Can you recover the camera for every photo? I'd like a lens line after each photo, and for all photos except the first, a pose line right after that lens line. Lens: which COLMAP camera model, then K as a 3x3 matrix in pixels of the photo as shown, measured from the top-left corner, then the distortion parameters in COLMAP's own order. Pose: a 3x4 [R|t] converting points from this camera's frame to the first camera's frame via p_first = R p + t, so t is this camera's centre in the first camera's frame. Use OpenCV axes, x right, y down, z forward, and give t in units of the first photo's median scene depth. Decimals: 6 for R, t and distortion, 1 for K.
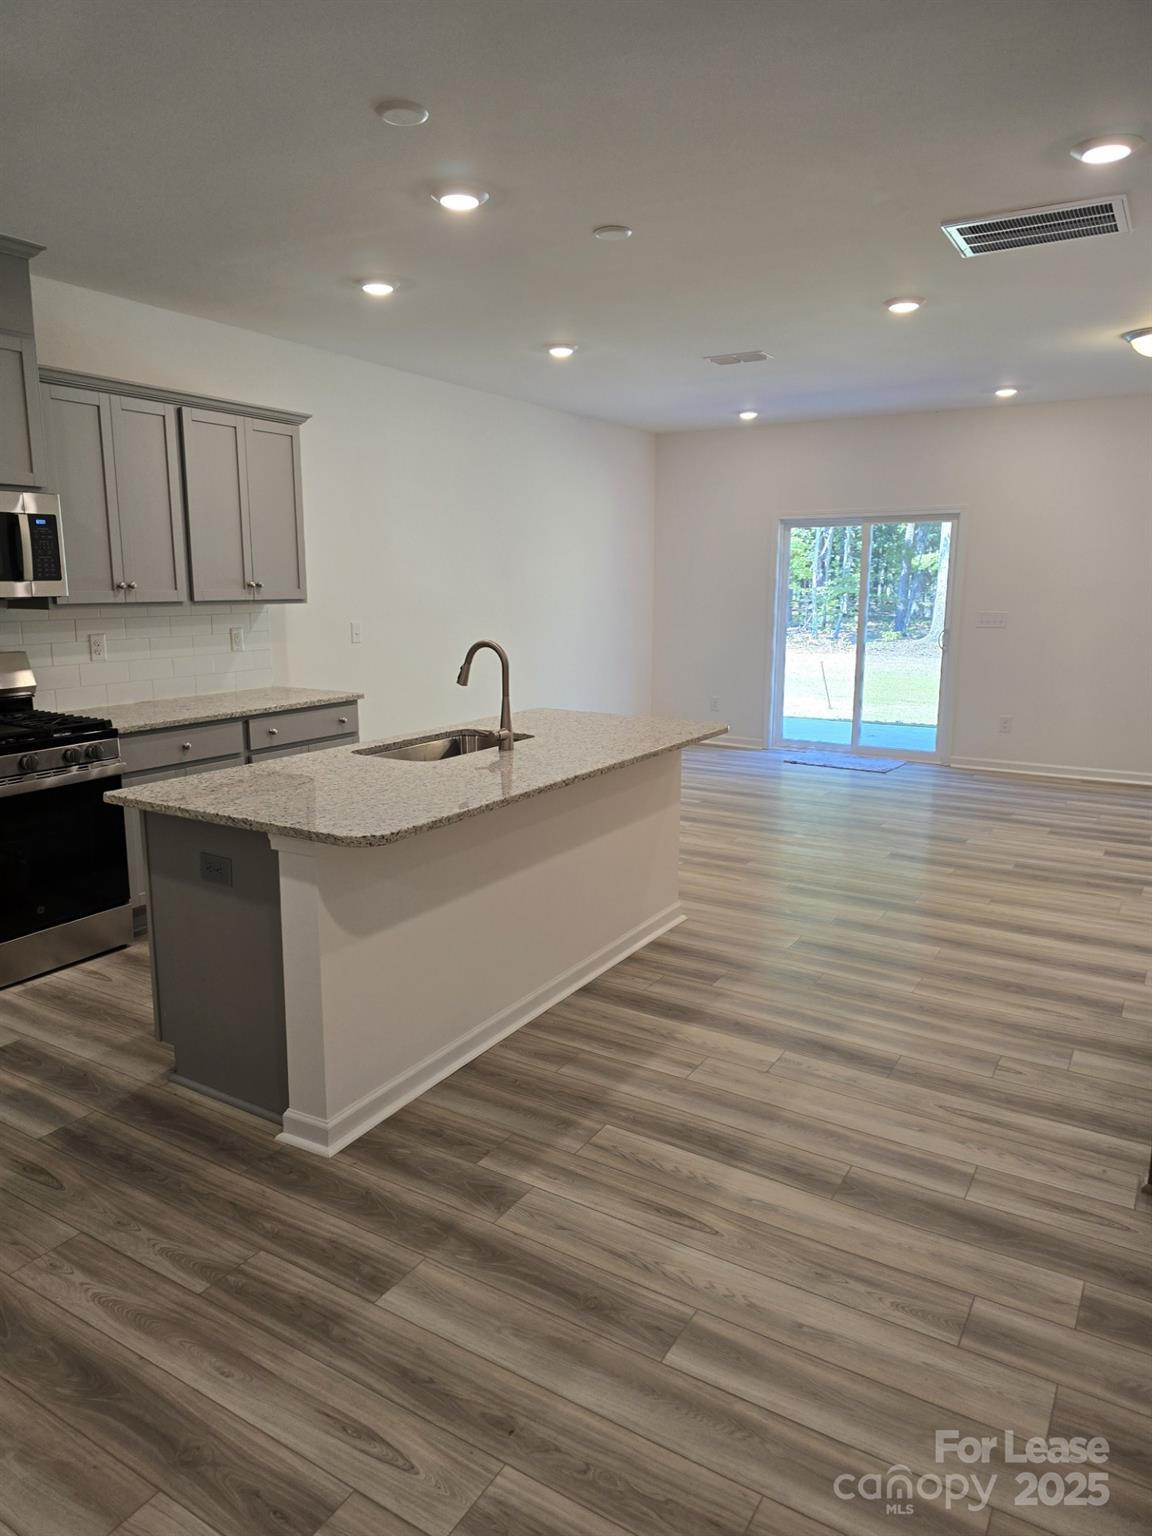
lens RADIAL K [[1032.7, 0, 576.0], [0, 1032.7, 768.0], [0, 0, 1]] dist [0.075631, -0.083929]
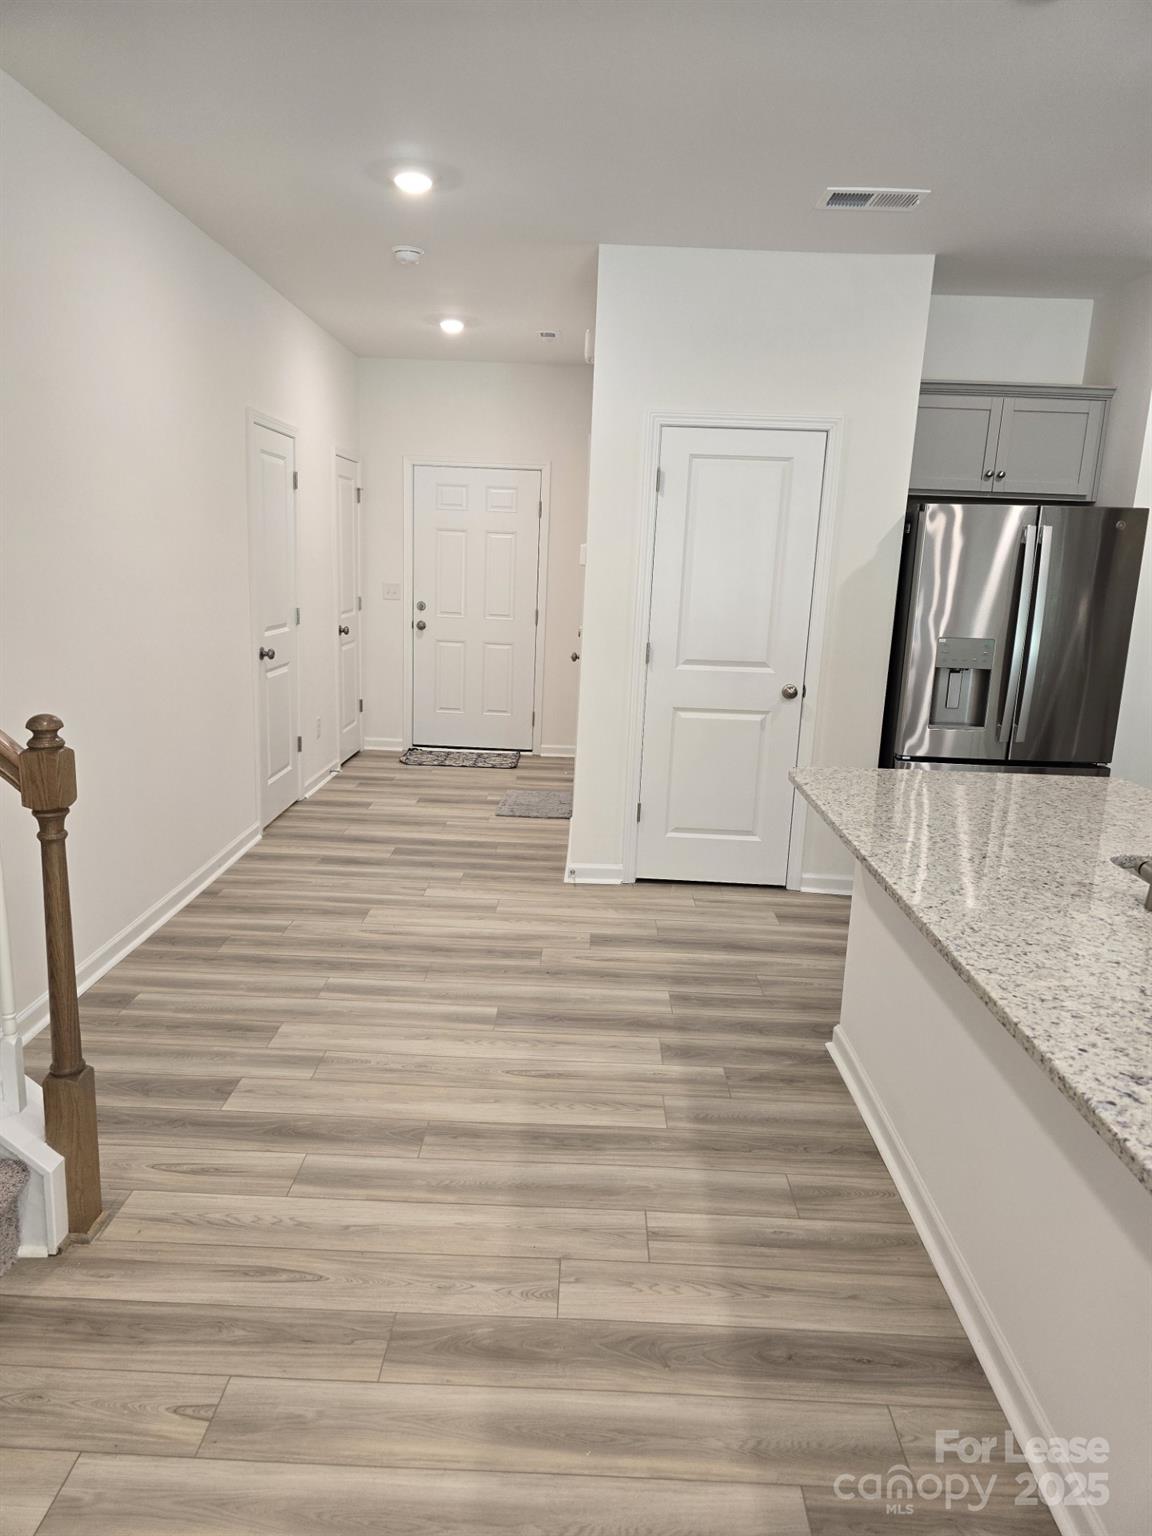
lens RADIAL K [[1032.7, 0, 576.0], [0, 1032.7, 768.0], [0, 0, 1]] dist [0.075631, -0.083929]
pose [[-0.866905, 0.064562, -0.494275, 0.505167], [-0.130309, 0.927744, 0.349729, -0.264308], [0.481140, 0.367591, -0.795853, 1.459168]]
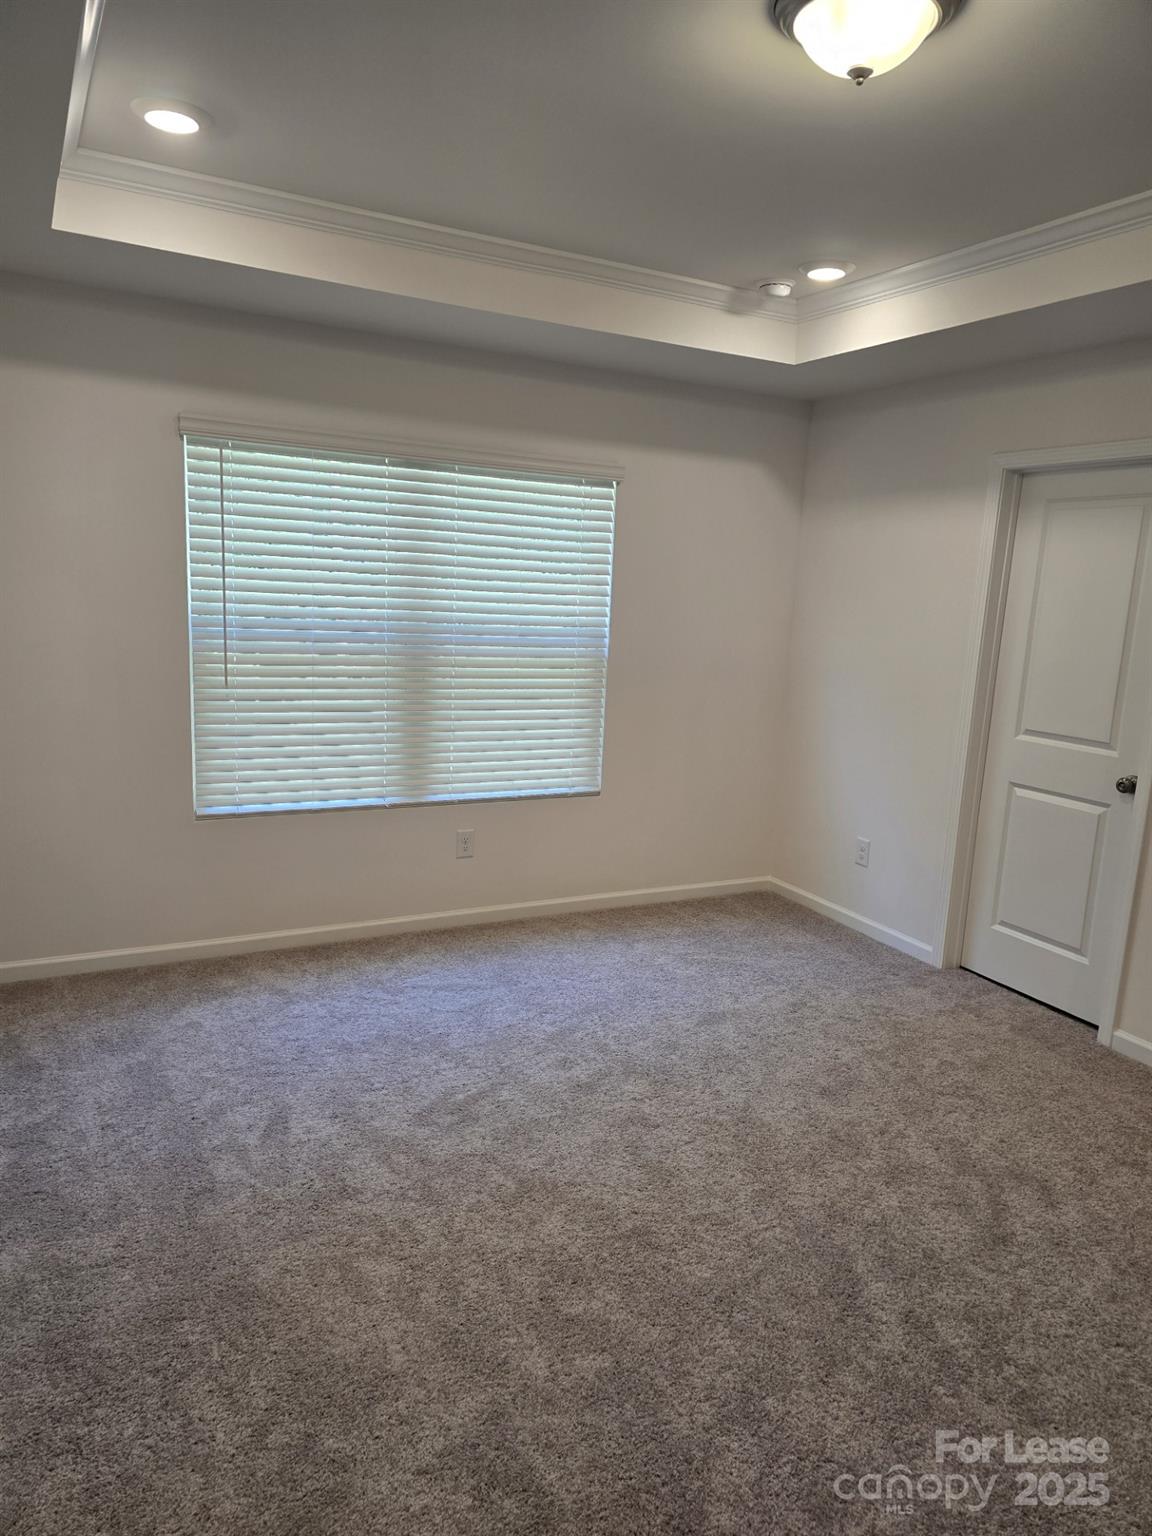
lens RADIAL K [[1032.7, 0, 576.0], [0, 1032.7, 768.0], [0, 0, 1]] dist [0.075631, -0.083929]
pose [[-0.859448, -0.138368, 0.492142, -0.498707], [0.040706, 0.941096, 0.335680, -0.322405], [-0.509600, 0.308533, -0.803190, 1.637838]]
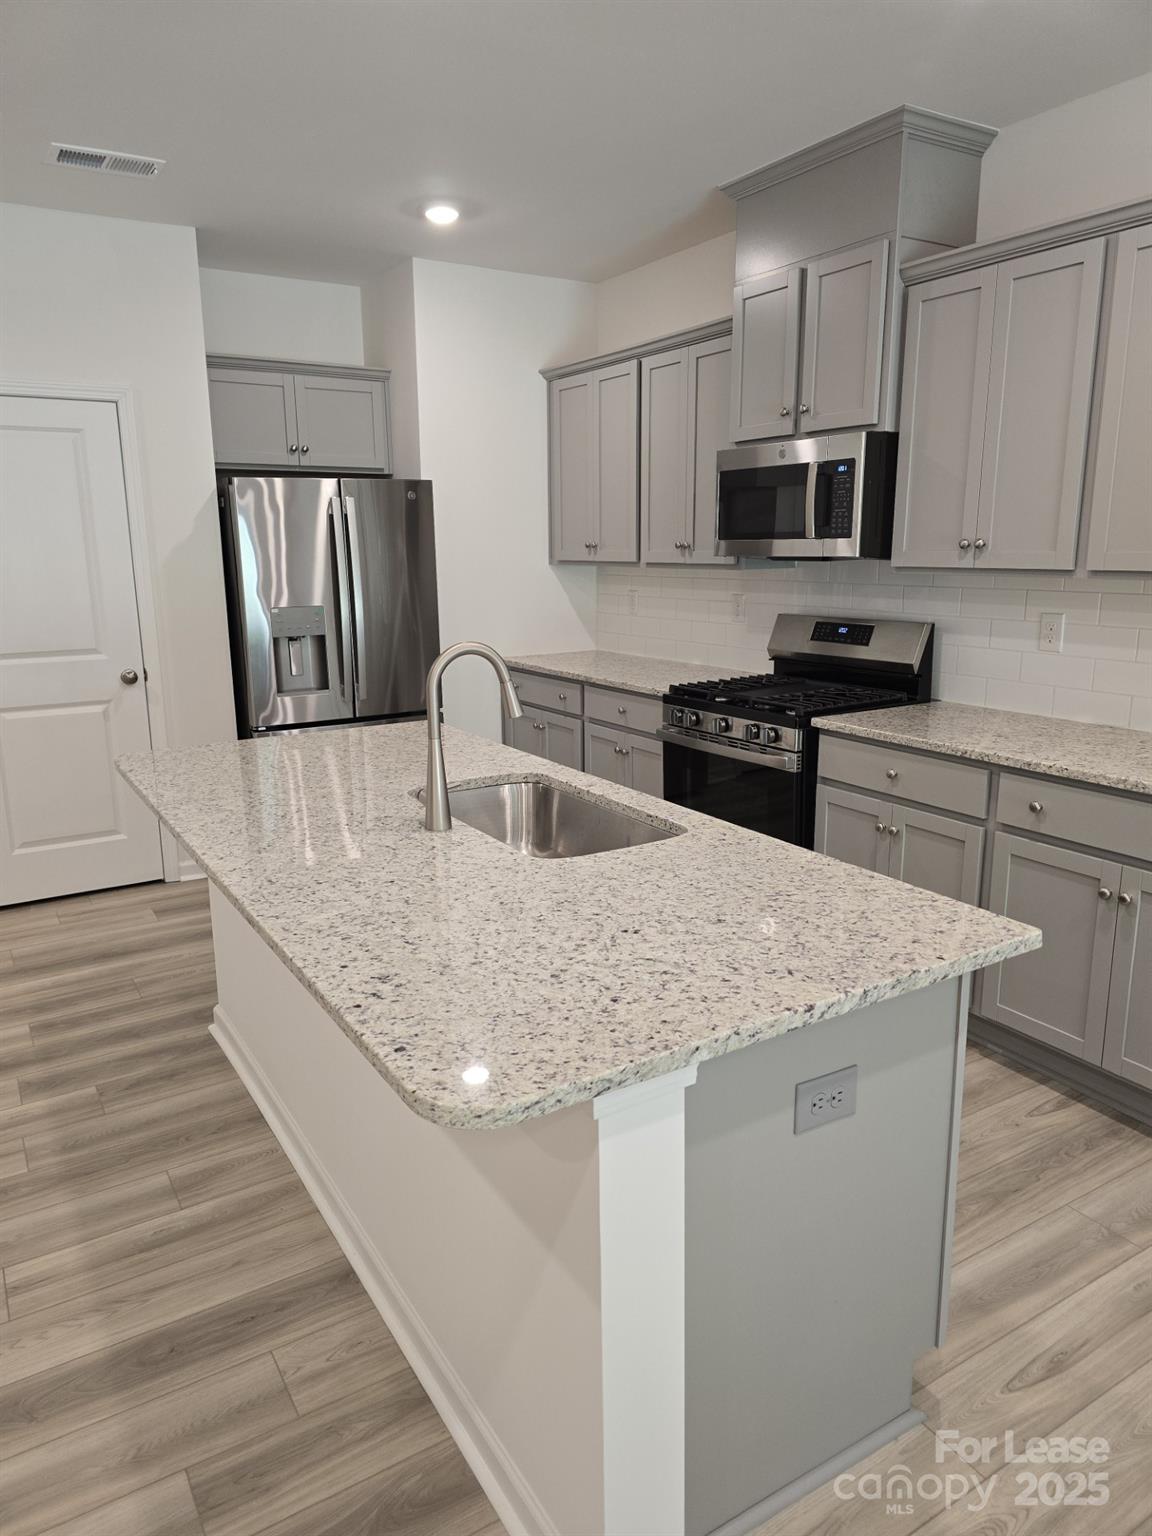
lens RADIAL K [[1032.3, 0, 580.1], [0, 1032.3, 758.8], [0, 0, 1]] dist [0.049777, -0.047159]
pose [[-0.460355, 0.187661, -0.867673, 0.463873], [-0.150096, 0.946875, 0.284426, -0.274136], [0.874954, 0.261171, -0.407732, 1.520929]]
